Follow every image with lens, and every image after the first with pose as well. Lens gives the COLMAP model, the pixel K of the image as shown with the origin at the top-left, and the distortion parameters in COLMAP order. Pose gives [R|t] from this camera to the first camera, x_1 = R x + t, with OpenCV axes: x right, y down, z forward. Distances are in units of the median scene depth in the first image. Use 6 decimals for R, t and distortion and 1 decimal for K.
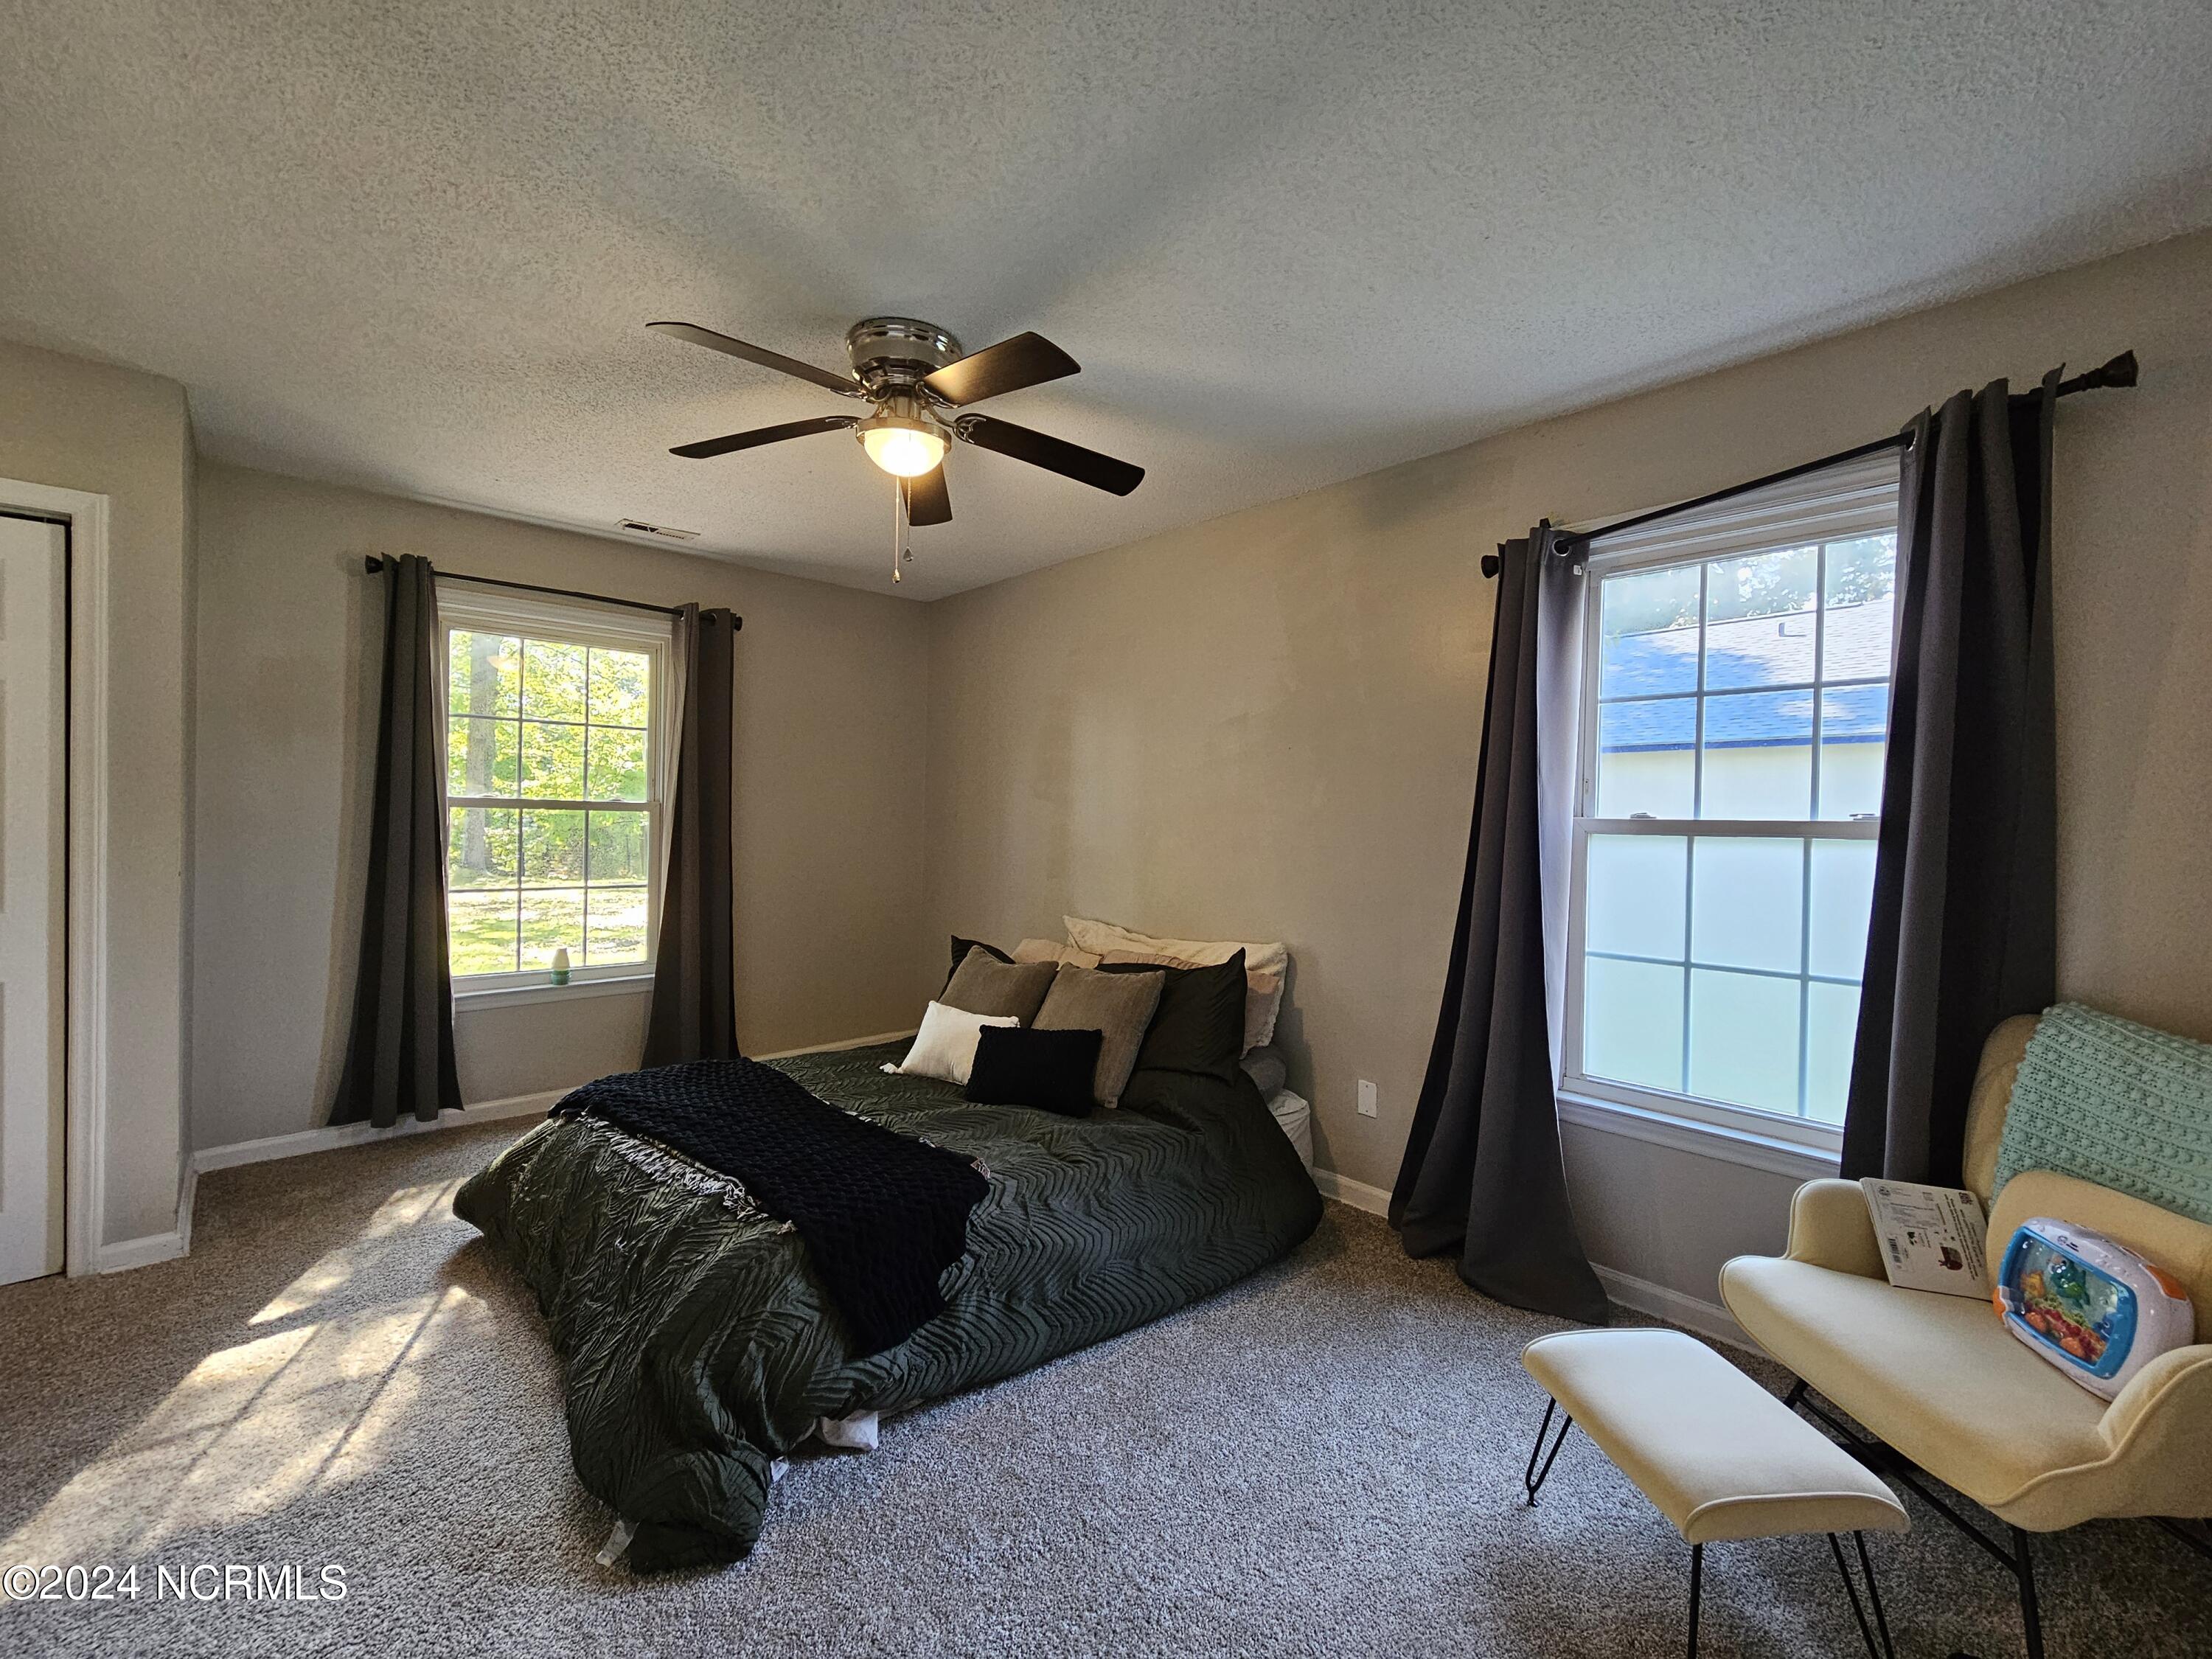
lens RADIAL K [[916.8, 0, 1106.0], [0, 916.8, 829.5], [0, 0, 1]] dist [0.000651, 0.000647]
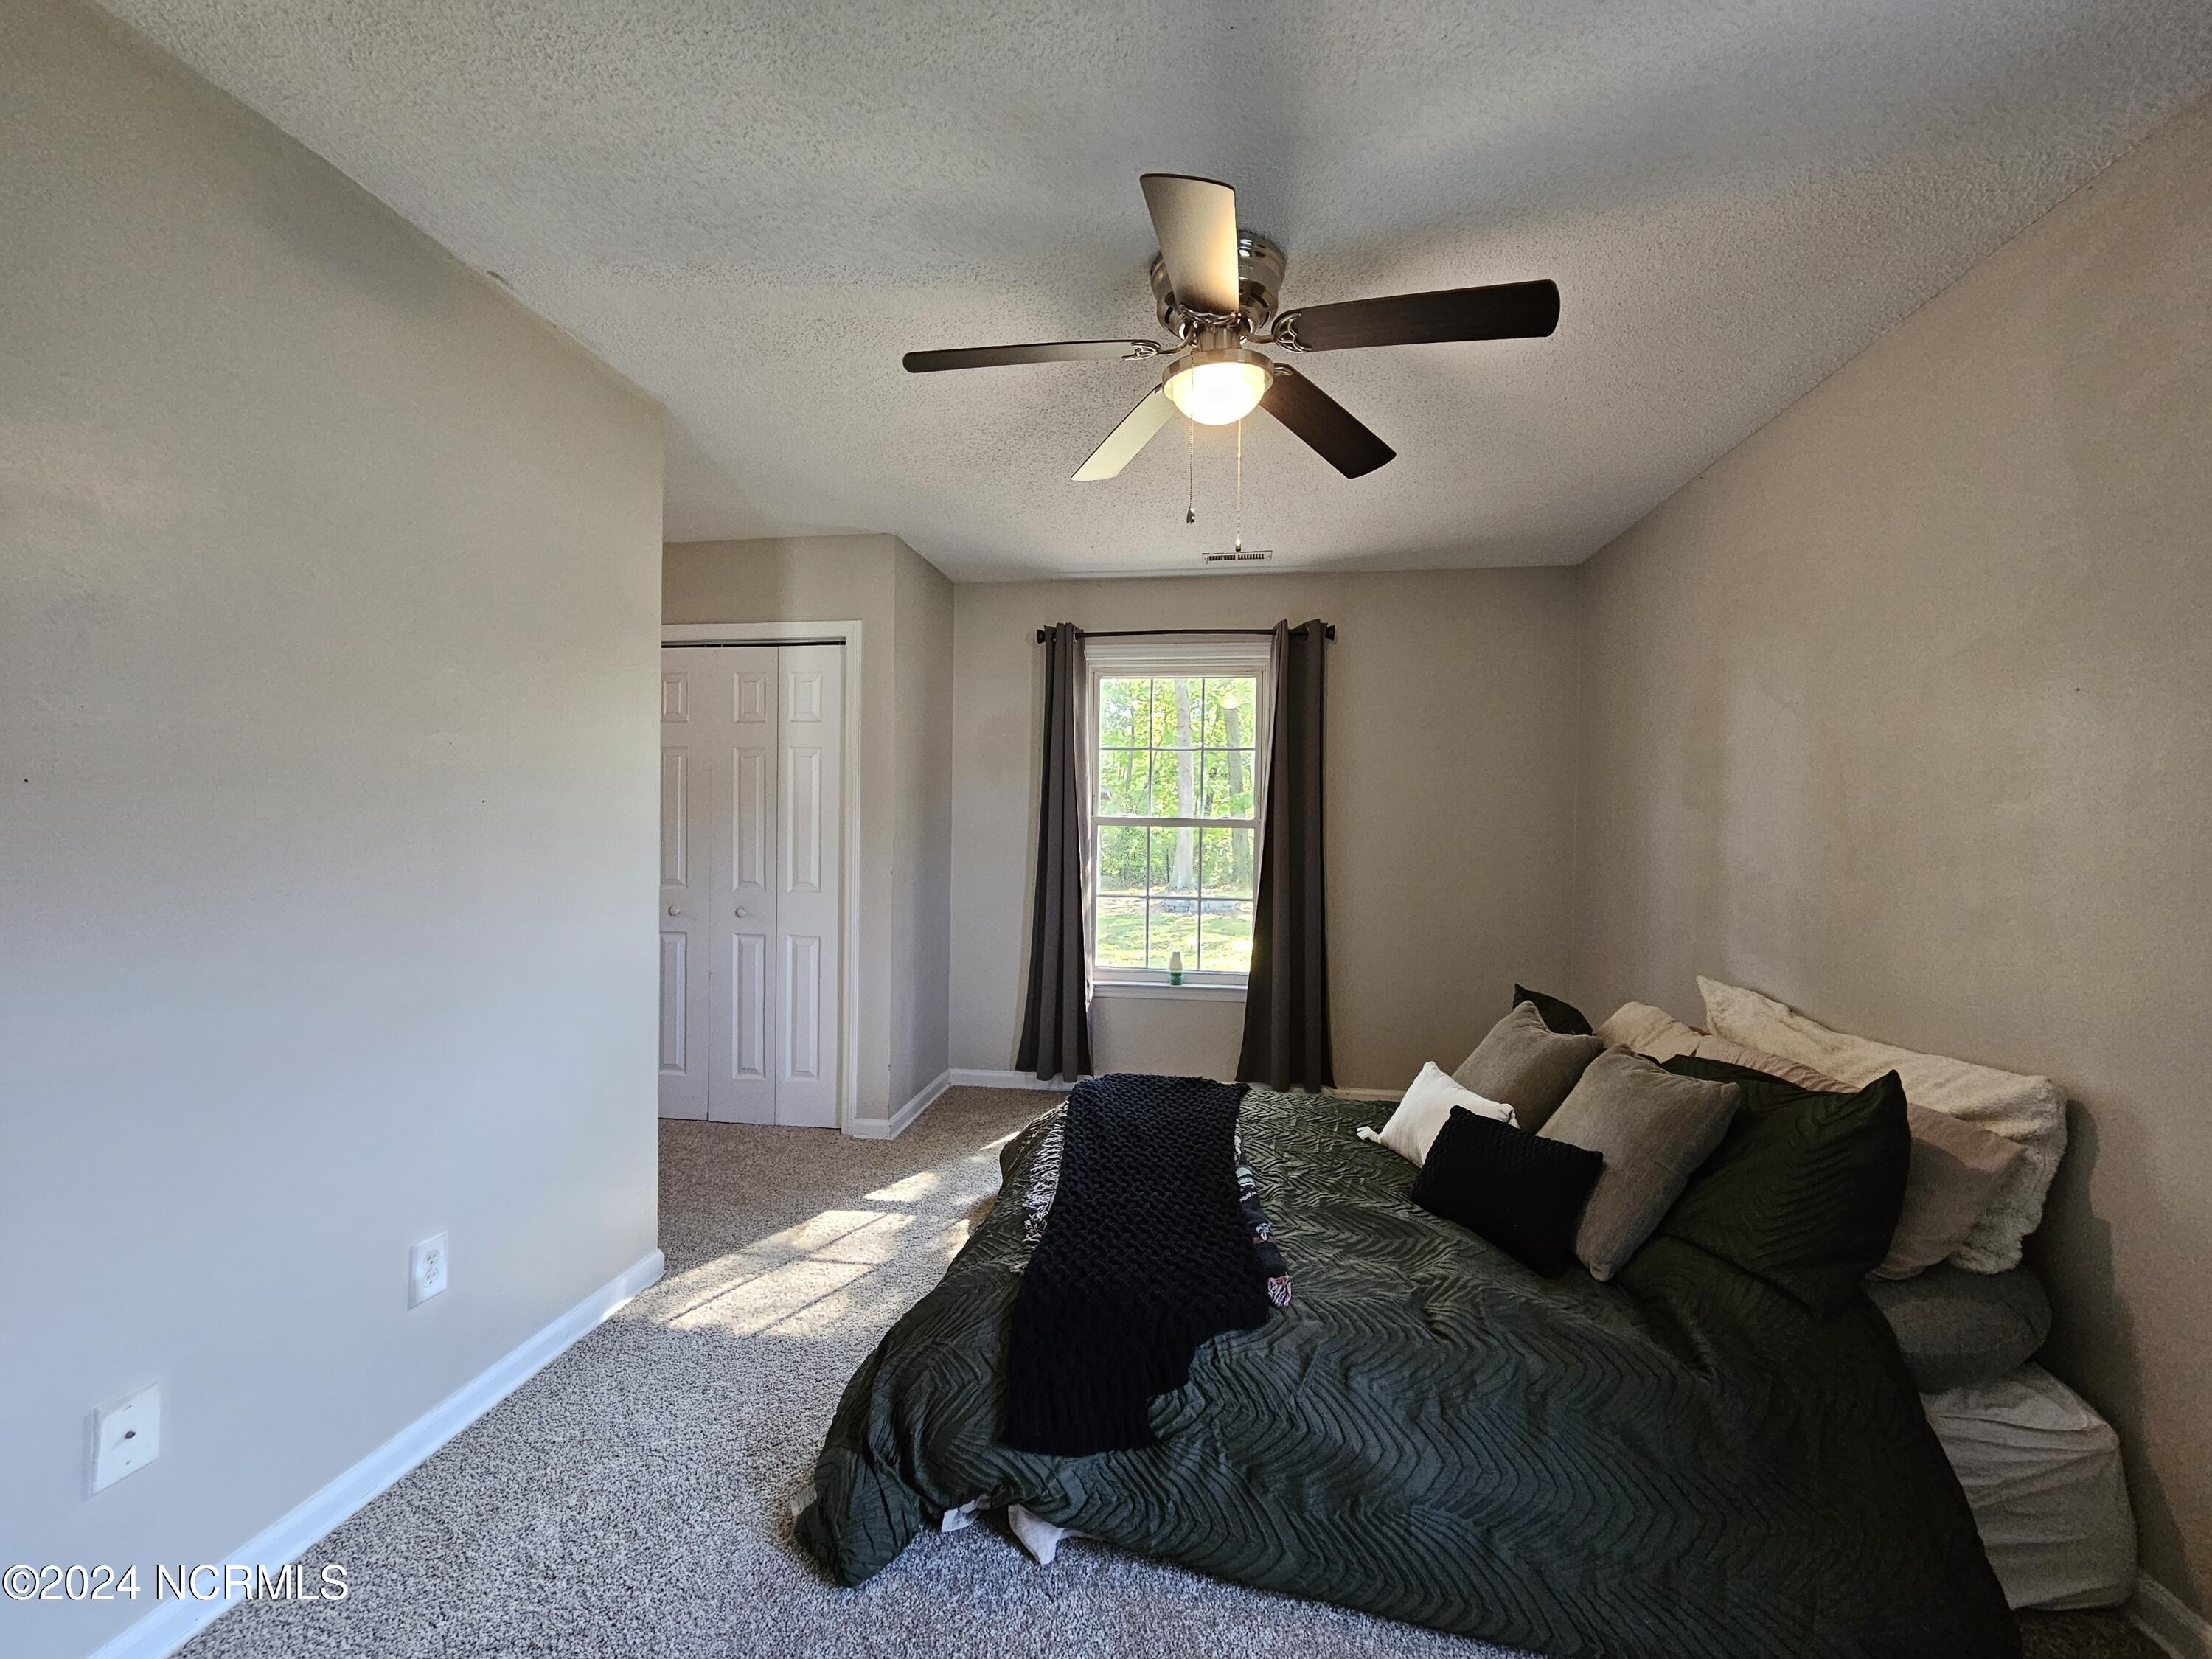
lens RADIAL K [[916.8, 0, 1106.0], [0, 916.8, 829.5], [0, 0, 1]] dist [0.000651, 0.000647]
pose [[0.630871, -0.006304, -0.775862, 0.278193], [-0.011887, 0.999771, -0.017789, 0.002784], [0.775797, 0.020446, 0.630651, 0.302835]]
